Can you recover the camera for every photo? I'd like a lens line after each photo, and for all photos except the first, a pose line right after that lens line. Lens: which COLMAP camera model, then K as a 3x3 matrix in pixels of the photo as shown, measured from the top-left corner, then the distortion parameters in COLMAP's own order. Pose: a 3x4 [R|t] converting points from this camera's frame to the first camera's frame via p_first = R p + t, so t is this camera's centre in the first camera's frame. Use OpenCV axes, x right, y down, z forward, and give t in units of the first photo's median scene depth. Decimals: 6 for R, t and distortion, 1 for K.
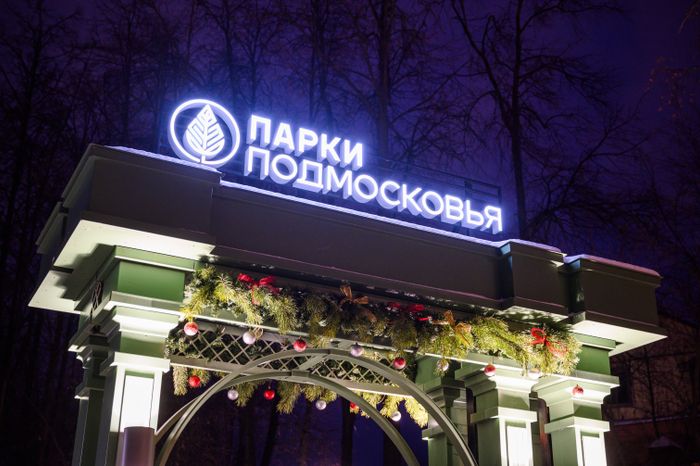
lens RADIAL K [[895.1, 0, 350.0], [0, 895.1, 233.0], [0, 0, 1]] dist [-0.007296, -0.010240]
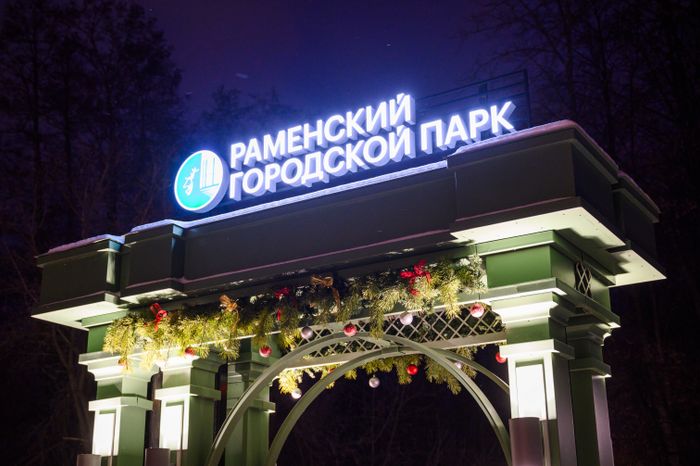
lens RADIAL K [[991.5, 0, 350.0], [0, 991.5, 233.0], [0, 0, 1]] dist [0.014347, 0.022741]
pose [[0.492813, -0.311943, -0.812297, 0.873100], [0.333811, 0.929879, -0.154578, 0.192924], [0.803558, -0.194976, 0.562387, 0.404104]]
